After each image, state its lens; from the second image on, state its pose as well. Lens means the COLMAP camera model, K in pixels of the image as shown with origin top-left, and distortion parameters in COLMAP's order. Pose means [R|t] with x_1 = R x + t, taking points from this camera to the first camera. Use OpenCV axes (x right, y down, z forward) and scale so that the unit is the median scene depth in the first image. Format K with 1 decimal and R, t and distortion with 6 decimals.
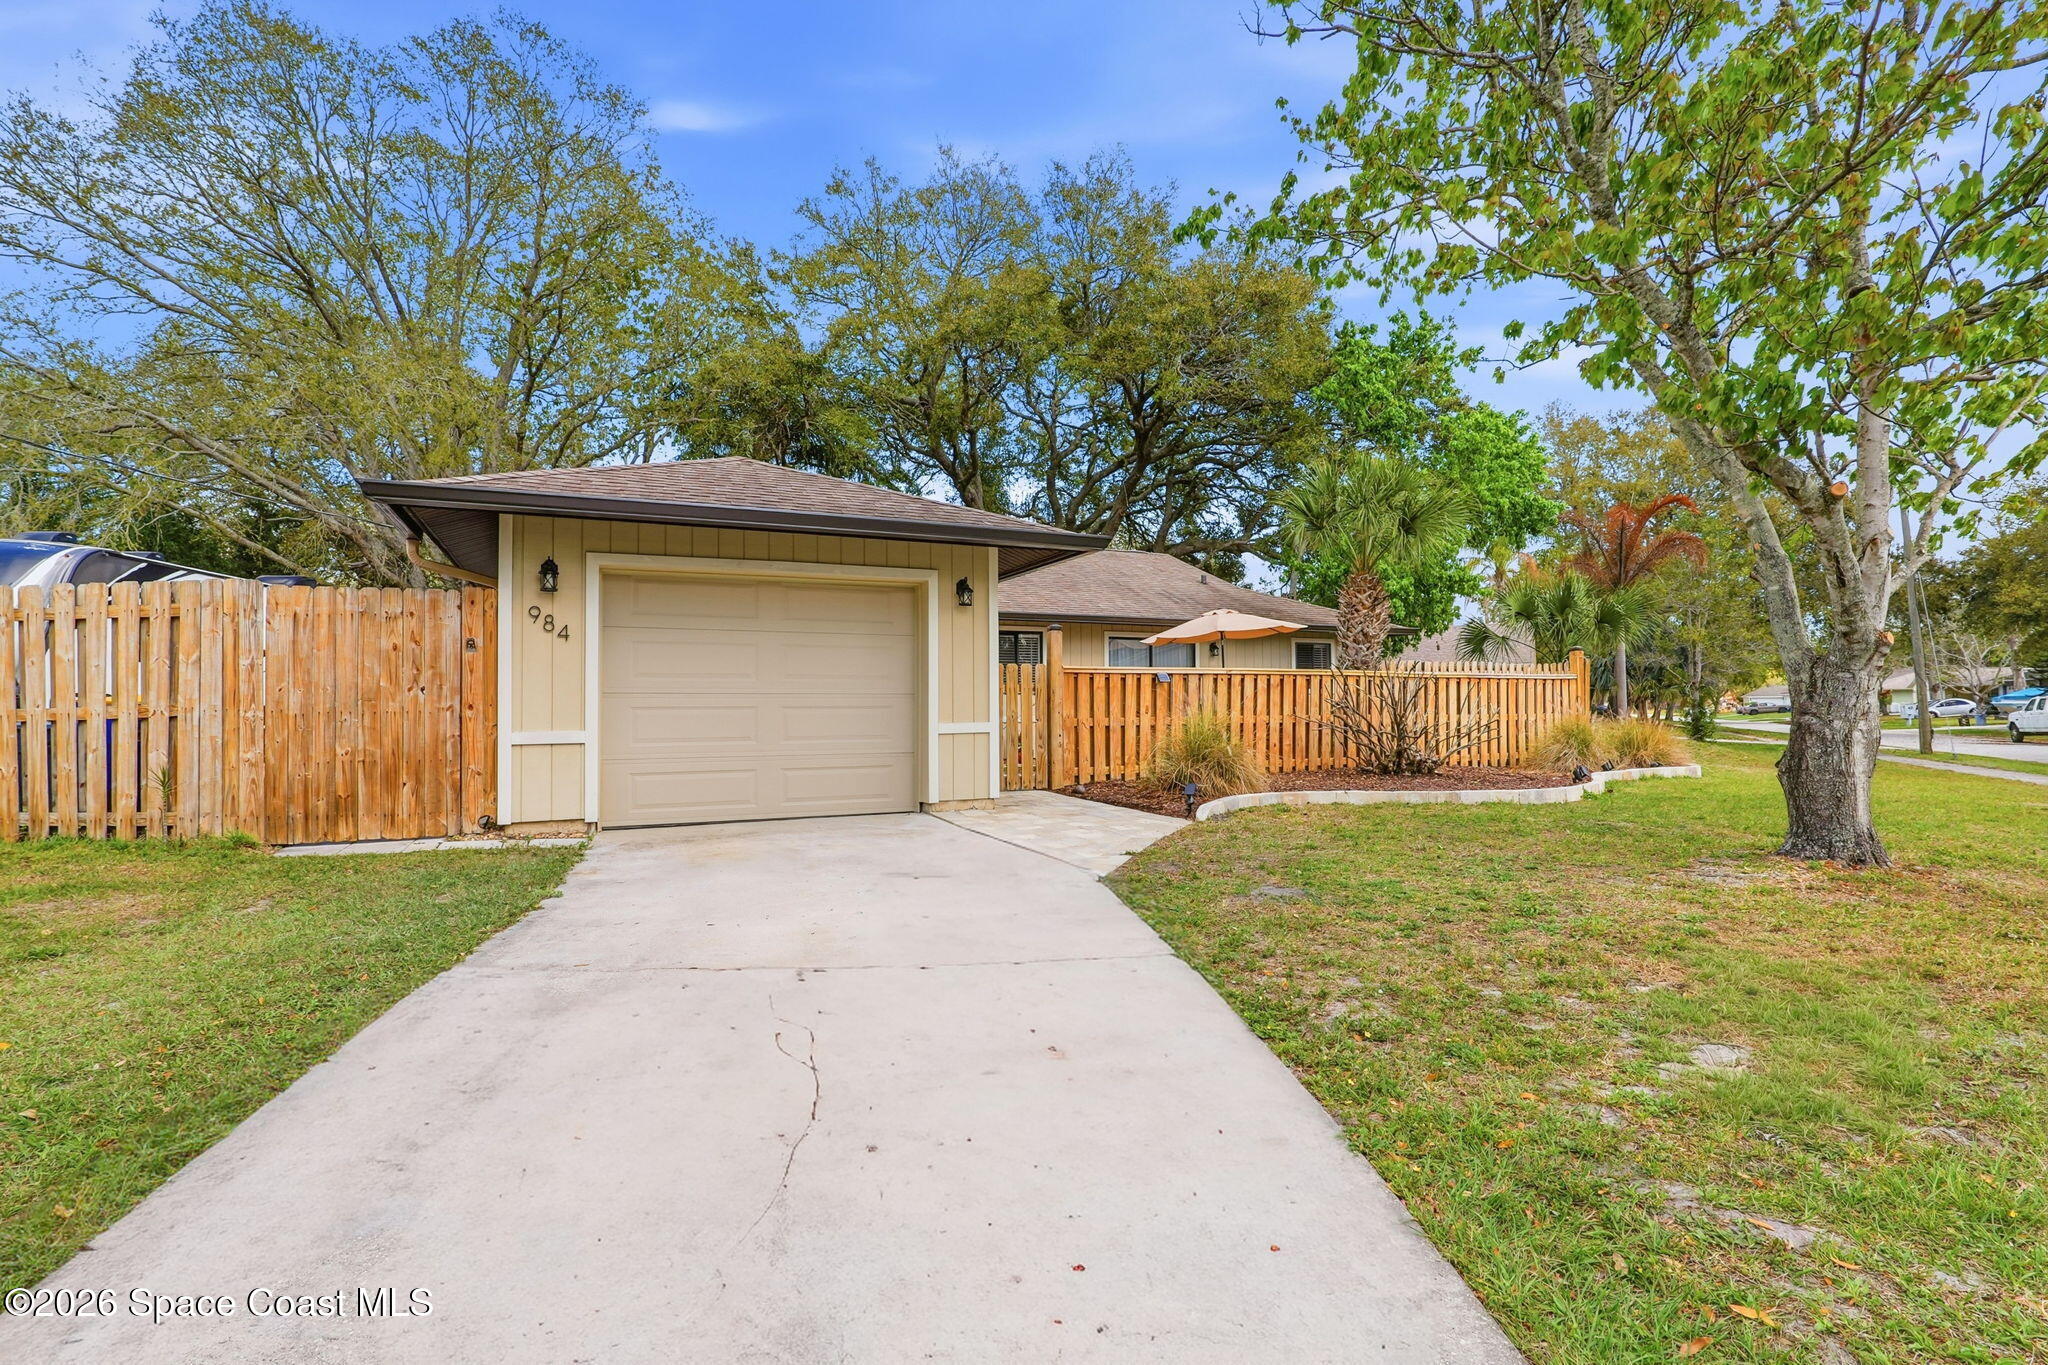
lens RADIAL K [[952.8, 0, 1031.8], [0, 952.8, 674.4], [0, 0, 1]] dist [-0.022228, 0.005140]
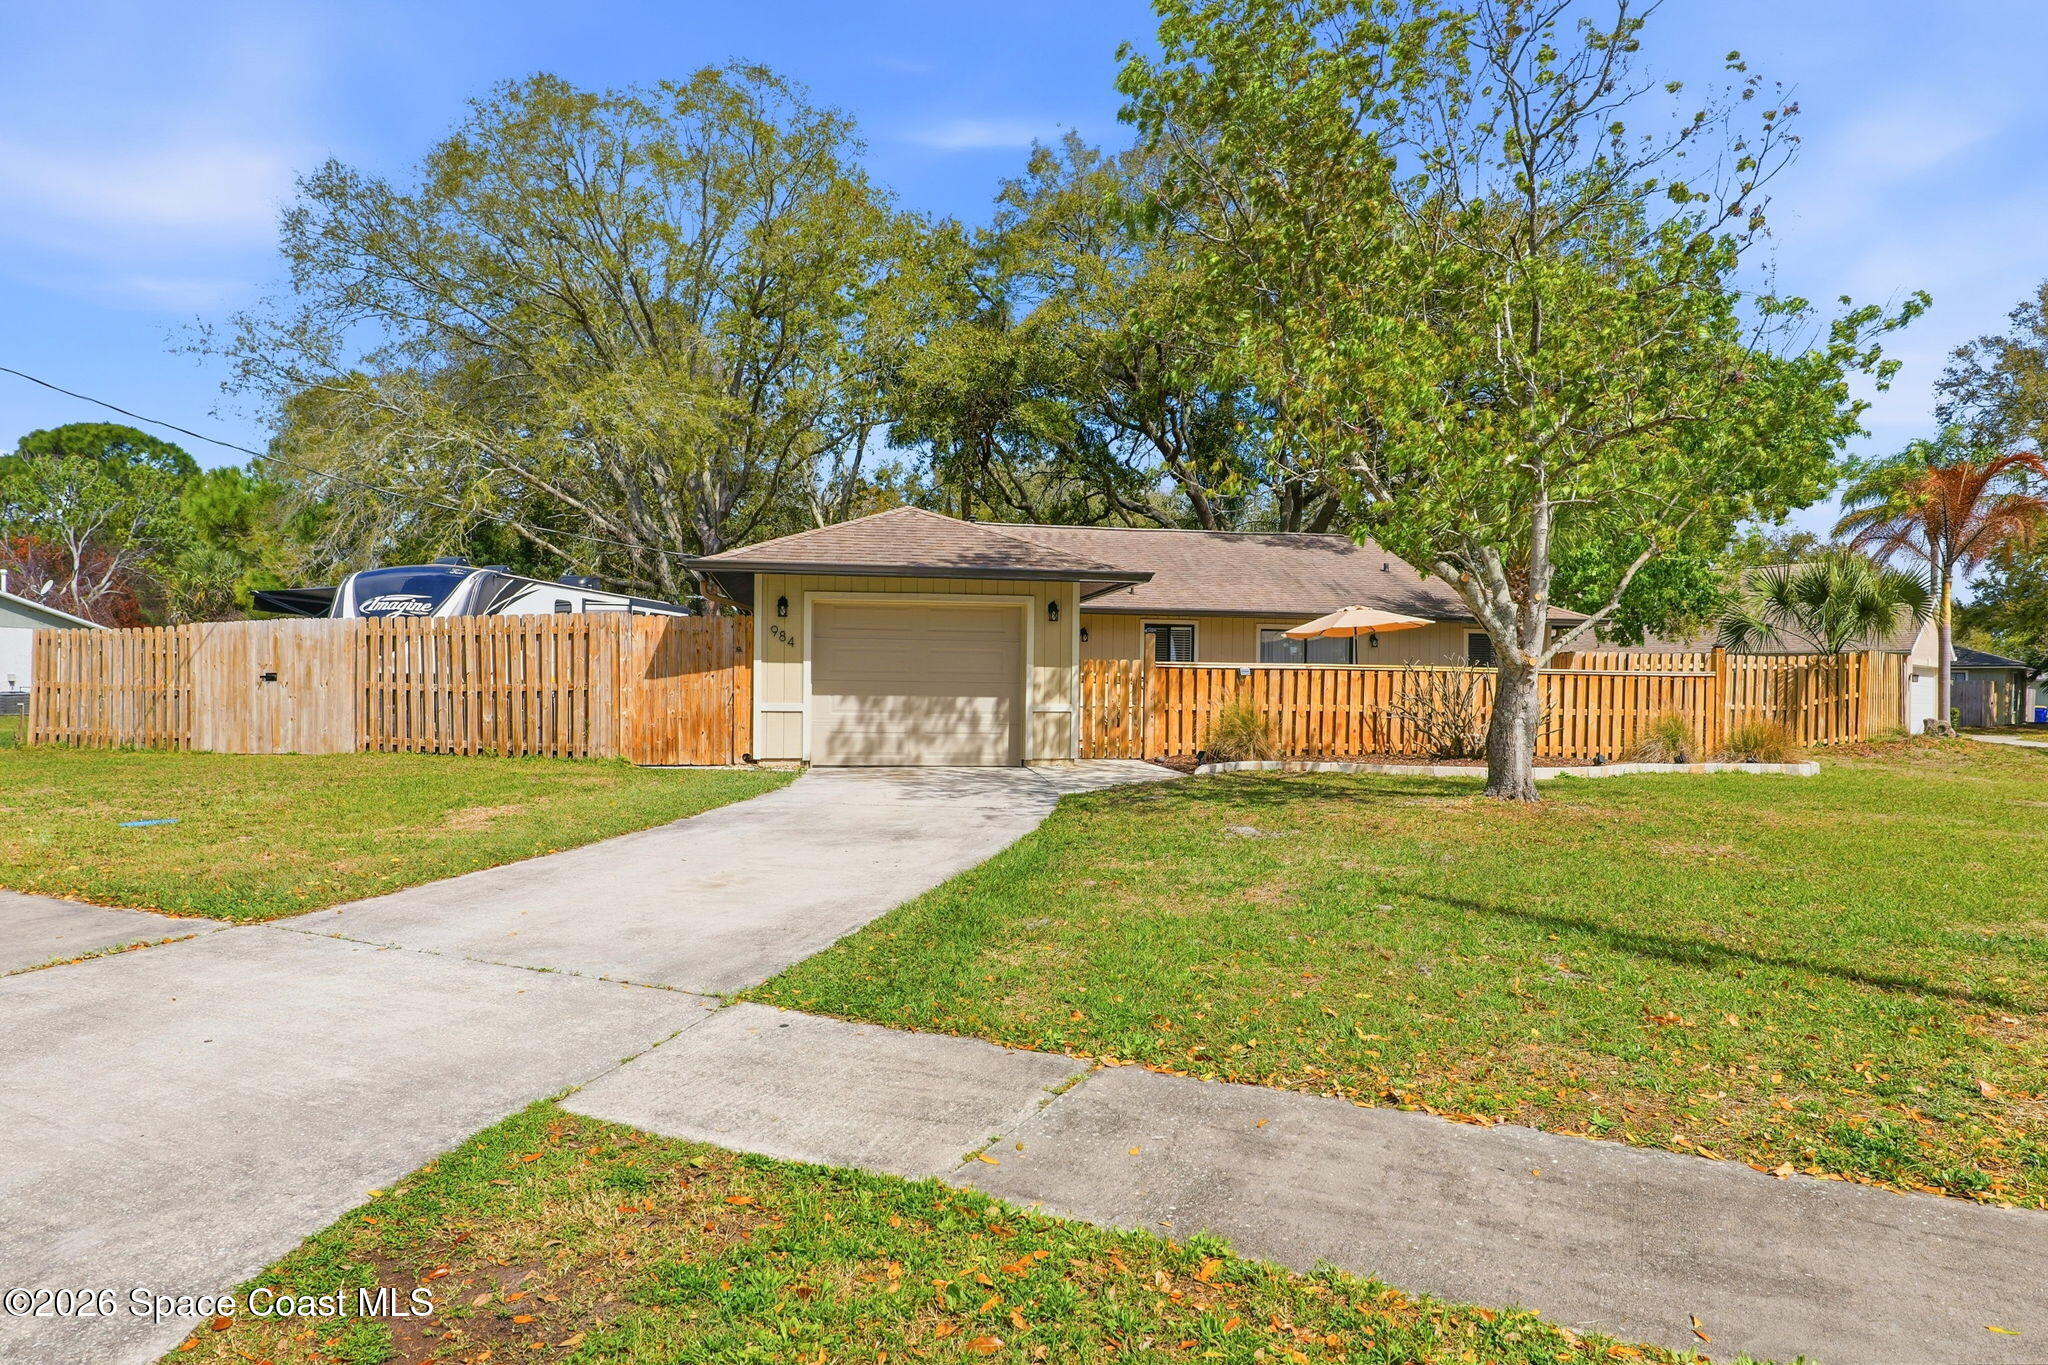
lens RADIAL K [[952.8, 0, 1017.8], [0, 952.8, 689.6], [0, 0, 1]] dist [-0.022228, 0.005140]
pose [[0.975954, 0.018315, -0.217208, 0.235987], [-0.011411, 0.999390, 0.033000, -0.021485], [0.217680, -0.029728, 0.975567, -0.496820]]
